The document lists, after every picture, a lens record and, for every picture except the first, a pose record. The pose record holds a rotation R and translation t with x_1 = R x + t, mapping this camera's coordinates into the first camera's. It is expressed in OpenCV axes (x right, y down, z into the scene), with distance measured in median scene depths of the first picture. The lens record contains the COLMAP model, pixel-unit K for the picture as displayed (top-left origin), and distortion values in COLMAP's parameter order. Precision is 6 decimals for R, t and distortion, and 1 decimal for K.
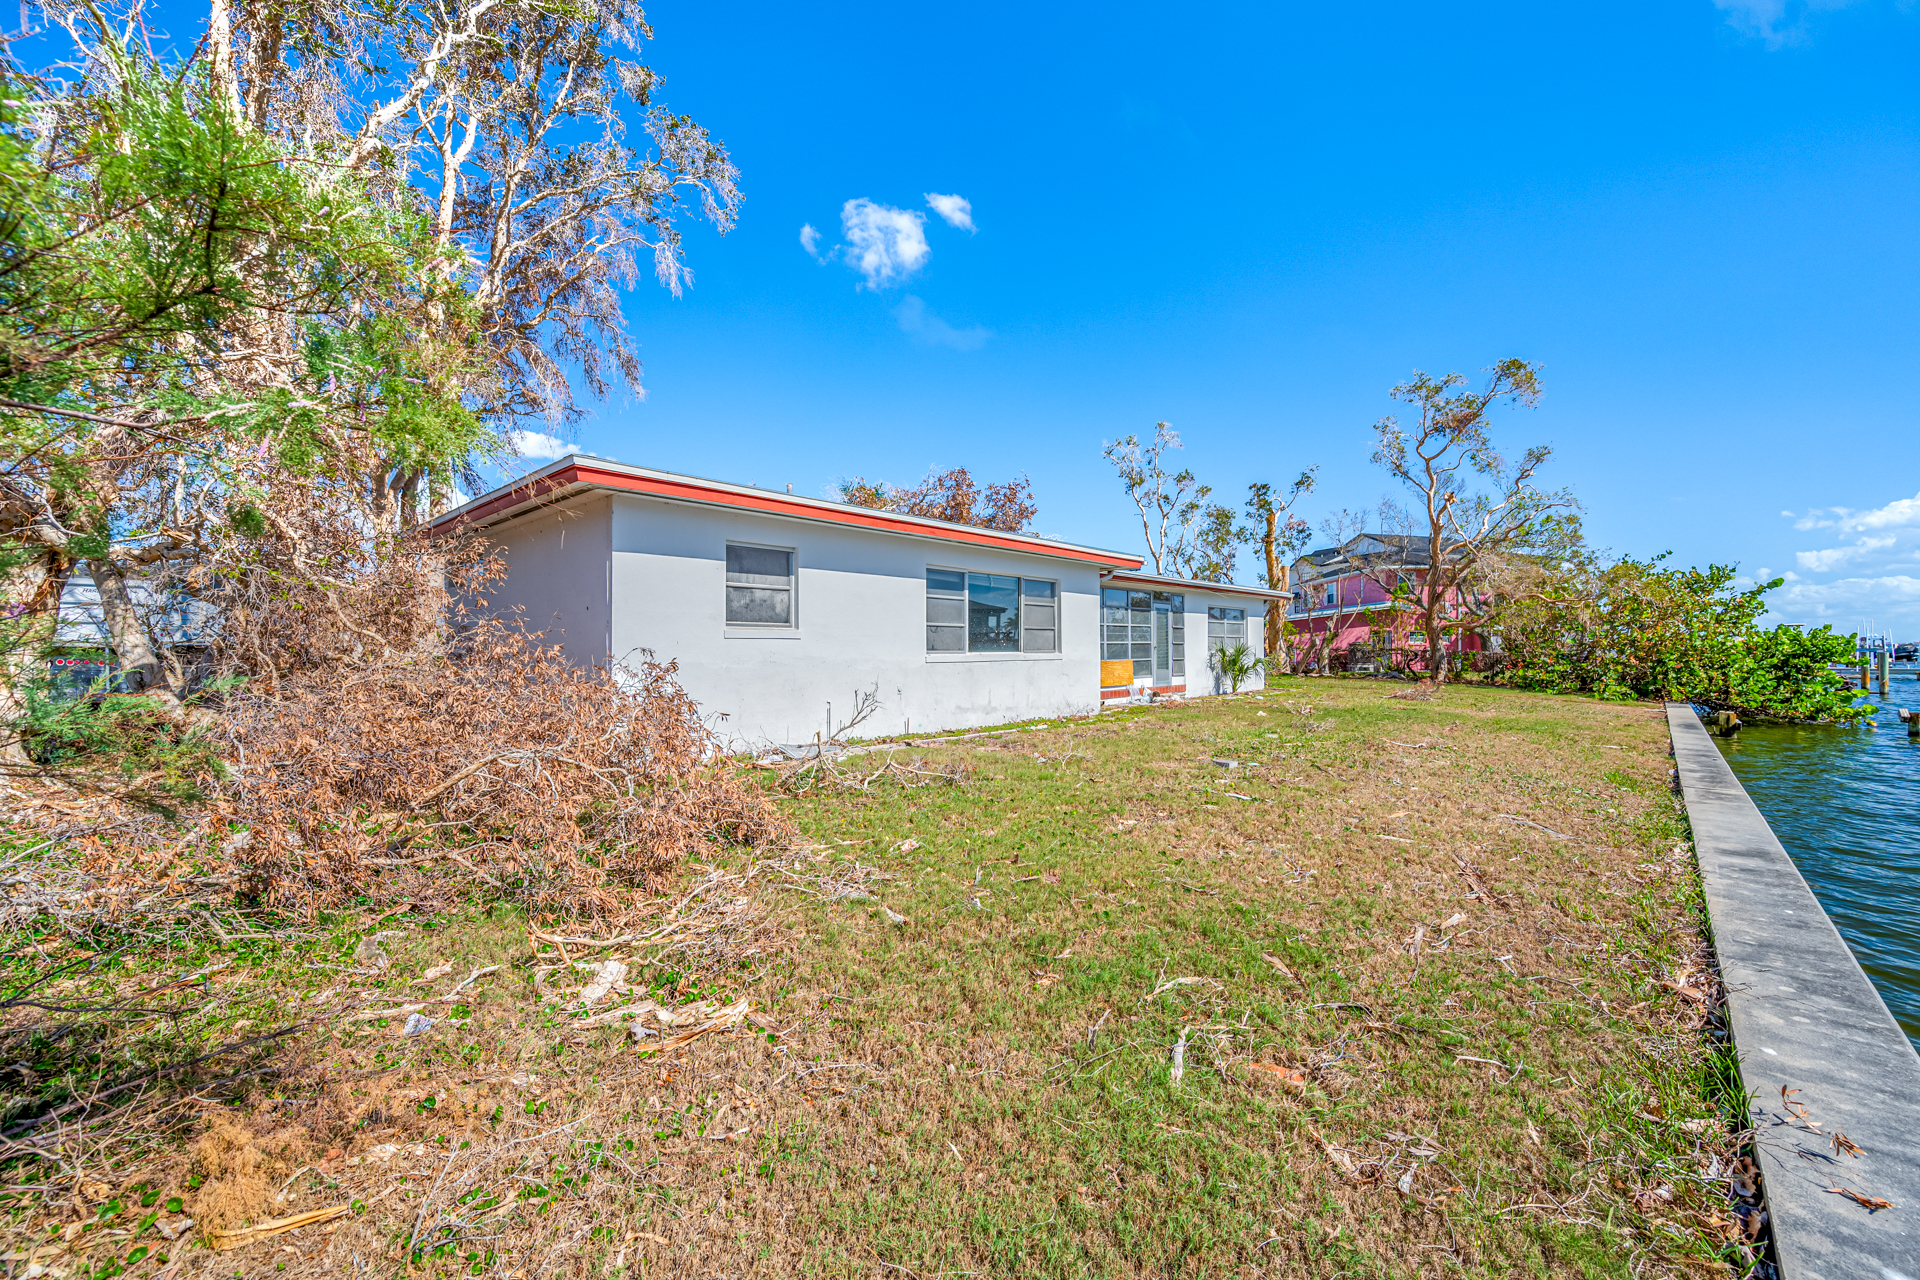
lens RADIAL K [[760.7, 0, 962.0], [0, 760.7, 635.2], [0, 0, 1]] dist [0.002550, 0.000303]
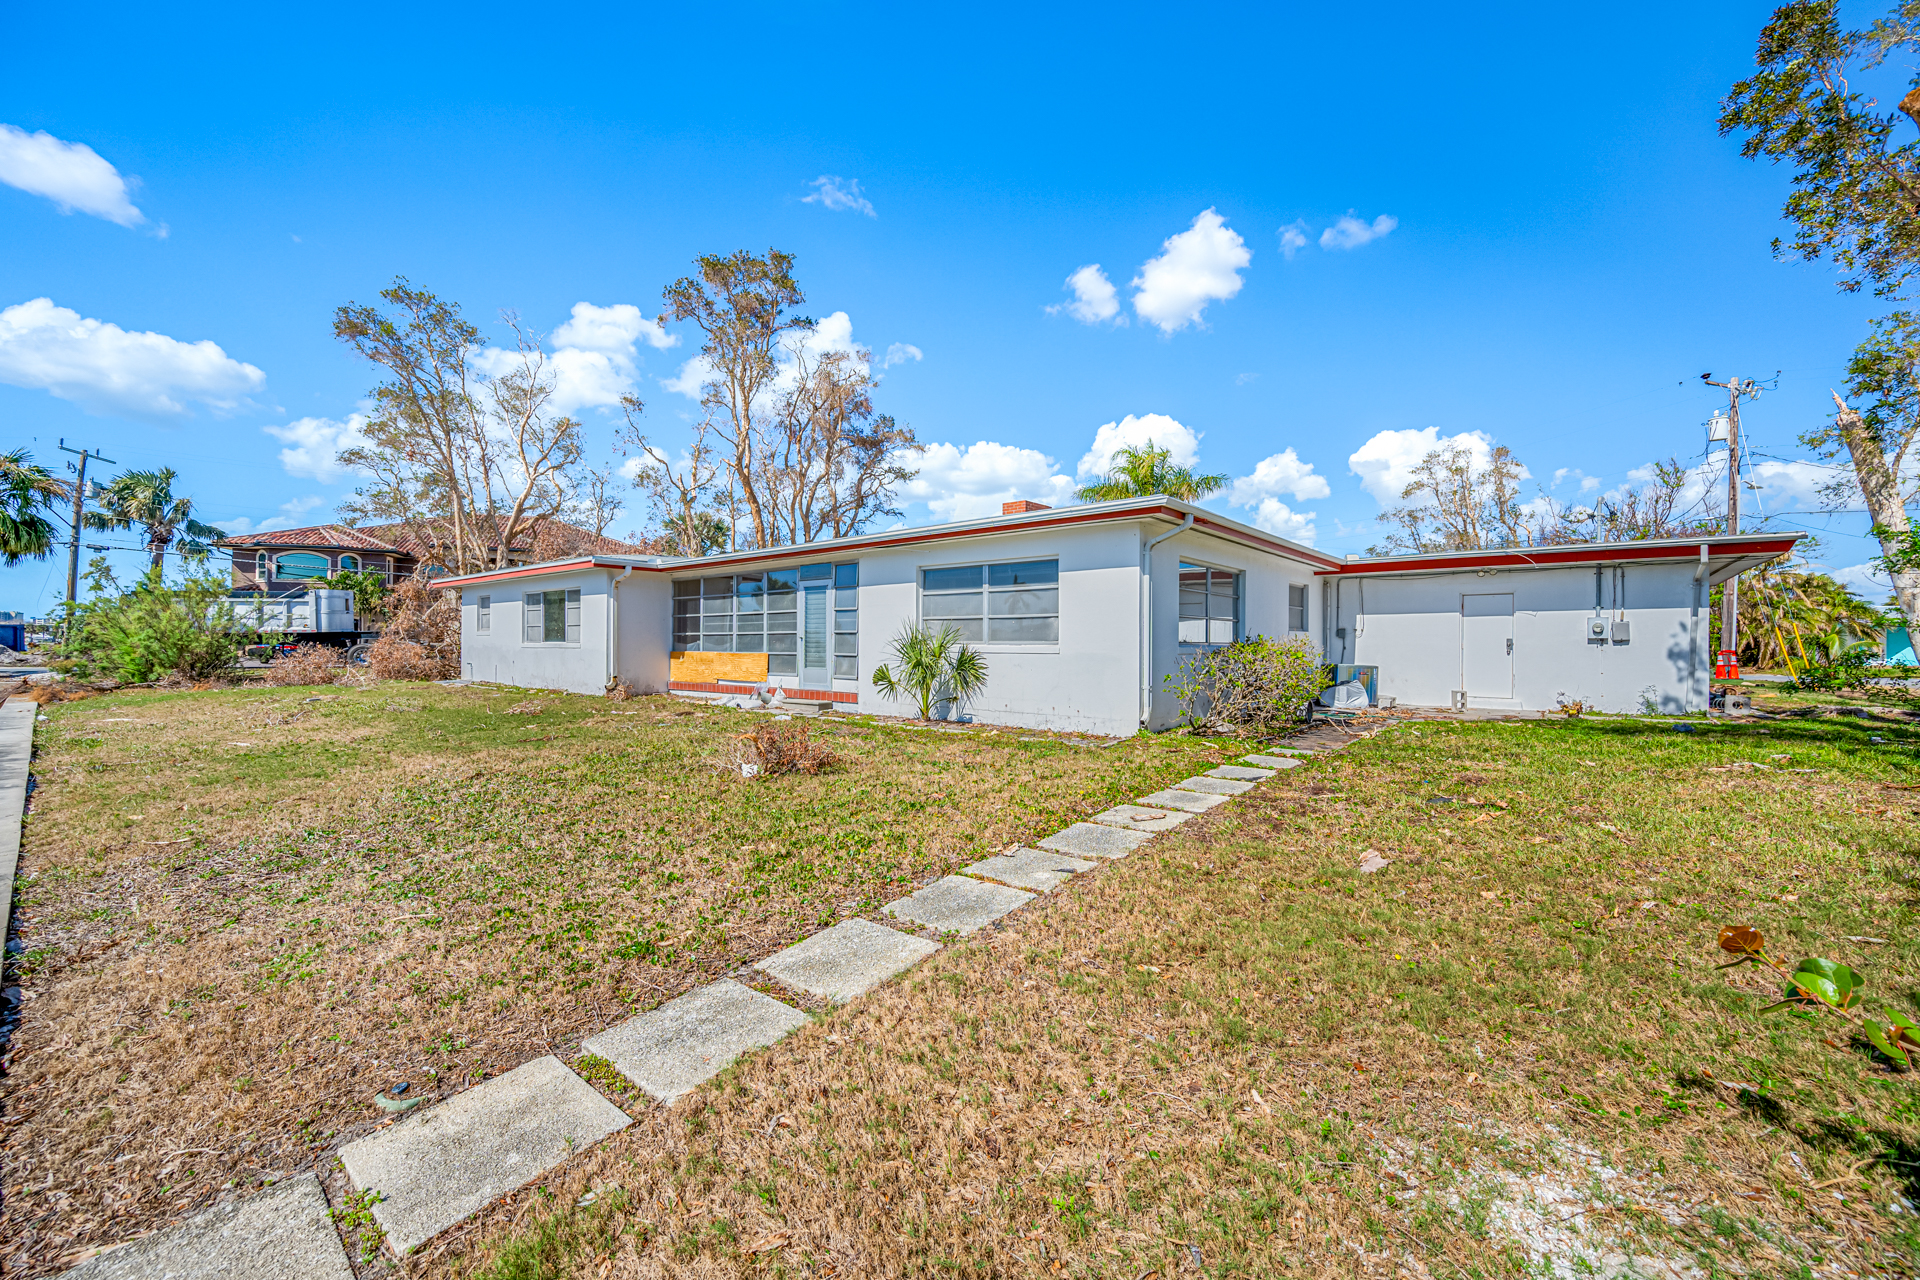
lens RADIAL K [[760.7, 0, 961.6], [0, 760.7, 641.3], [0, 0, 1]] dist [0.002550, 0.000303]
pose [[0.051046, -0.031685, -0.998194, 1.048423], [-0.001957, 0.999492, -0.031826, 0.044687], [0.998694, 0.003578, 0.050958, 1.143561]]
